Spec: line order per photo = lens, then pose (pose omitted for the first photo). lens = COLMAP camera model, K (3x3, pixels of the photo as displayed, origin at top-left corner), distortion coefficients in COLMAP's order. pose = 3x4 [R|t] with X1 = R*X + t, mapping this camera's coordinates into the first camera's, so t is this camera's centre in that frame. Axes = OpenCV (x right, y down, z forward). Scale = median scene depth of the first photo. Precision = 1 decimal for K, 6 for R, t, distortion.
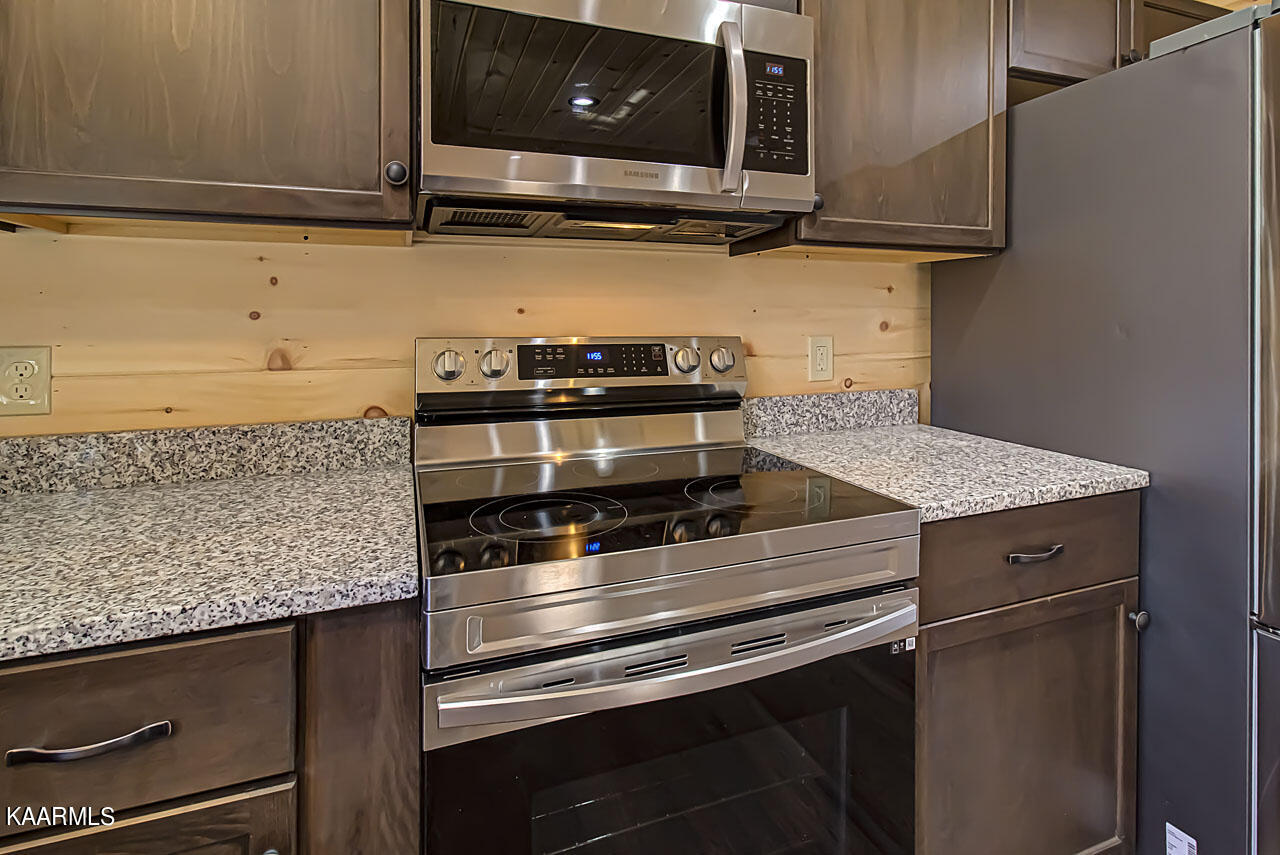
lens RADIAL K [[620.5, 0, 658.0], [0, 620.5, 324.0], [0, 0, 1]] dist [-0.004543, 0.005466]
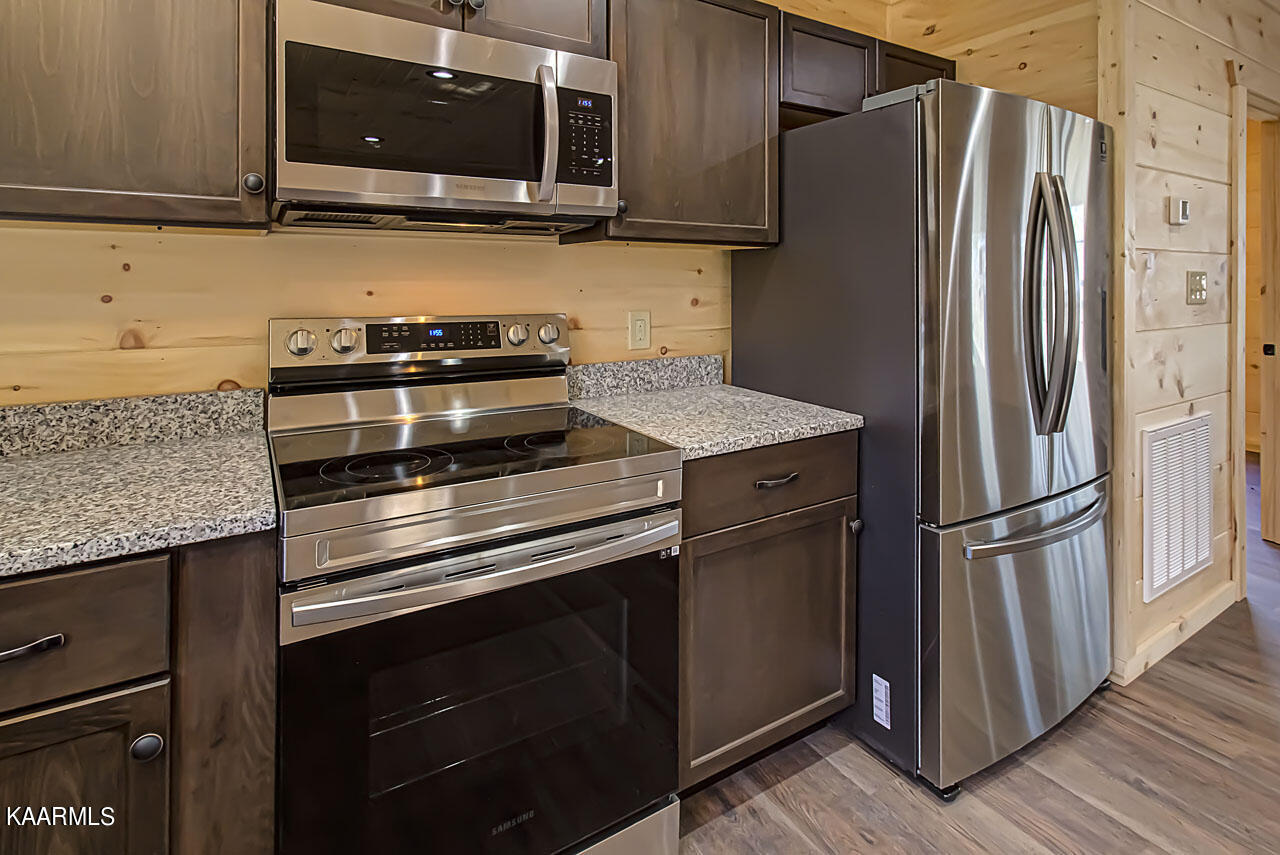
lens RADIAL K [[620.5, 0, 640.3], [0, 620.5, 290.9], [0, 0, 1]] dist [-0.004543, 0.005466]
pose [[0.984220, 0.003878, 0.176909, 0.080399], [-0.004869, 0.999975, 0.005168, -0.039906], [-0.176885, -0.005948, 0.984214, -0.247741]]
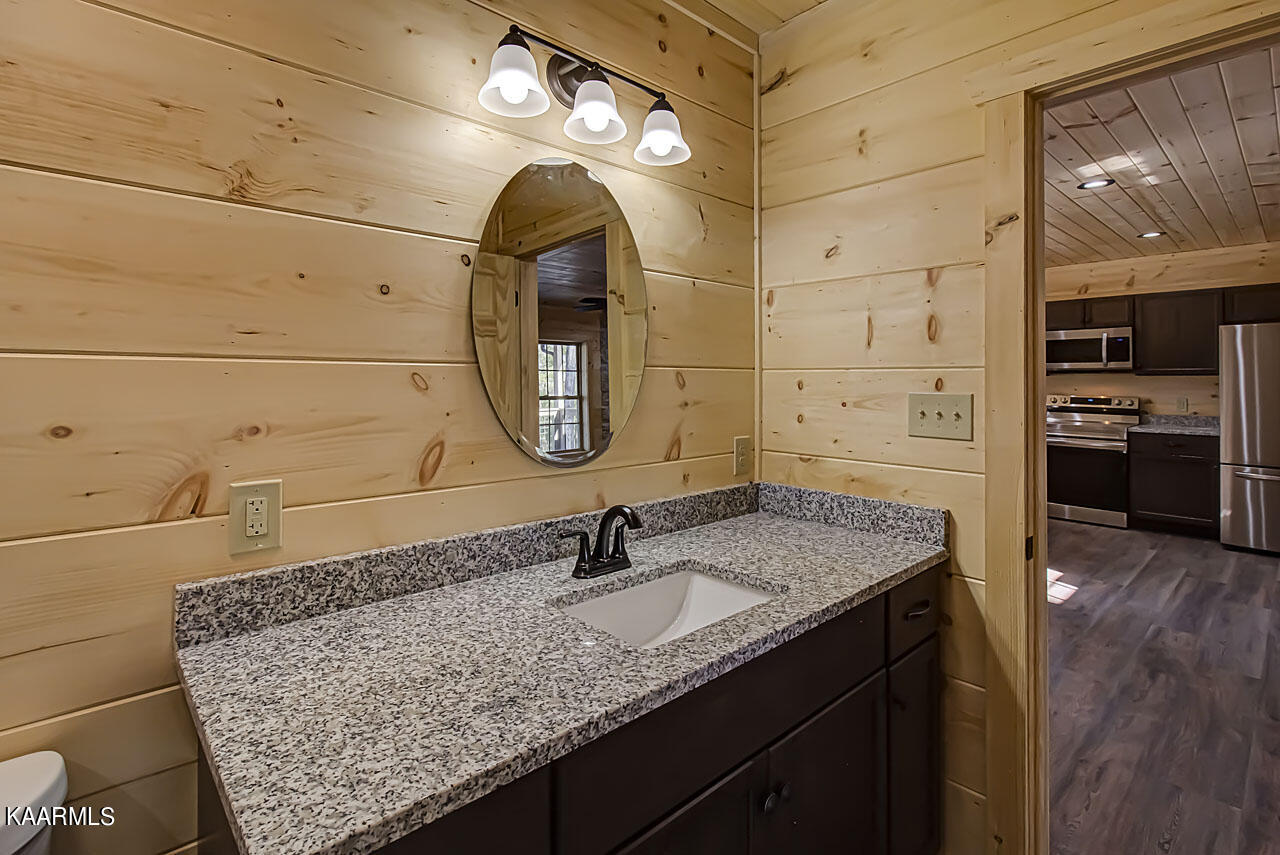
lens RADIAL K [[620.5, 0, 658.1], [0, 620.5, 372.6], [0, 0, 1]] dist [-0.004543, 0.005466]
pose [[0.392009, -0.003528, -0.919955, 3.281576], [-0.017157, 0.999791, -0.011145, -0.049764], [0.919801, 0.020152, 0.391866, -4.257811]]
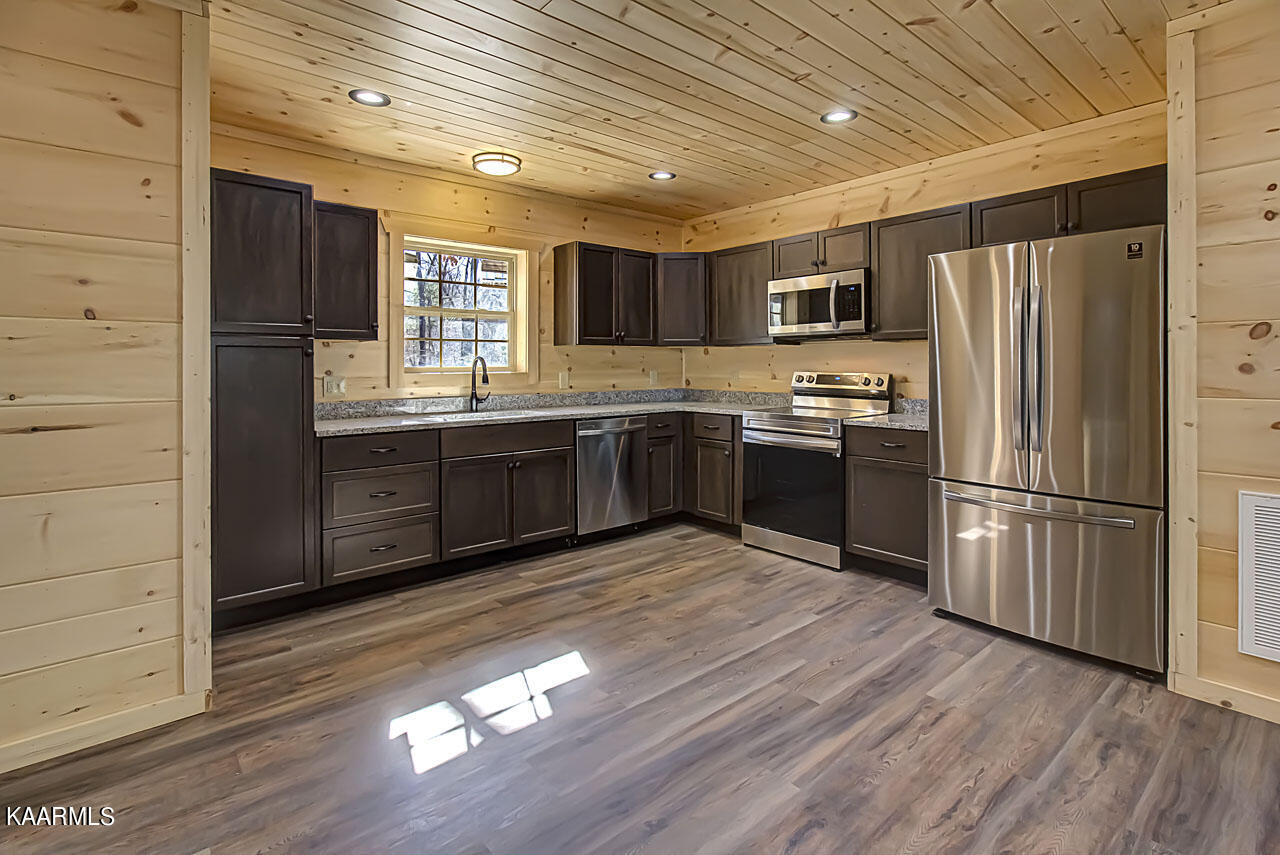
lens RADIAL K [[620.5, 0, 667.1], [0, 620.5, 360.0], [0, 0, 1]] dist [-0.004543, 0.005466]
pose [[0.354190, -0.005208, -0.935159, 2.963004], [-0.014034, 0.999842, -0.010883, 0.008068], [0.935068, 0.016979, 0.354061, -1.059730]]
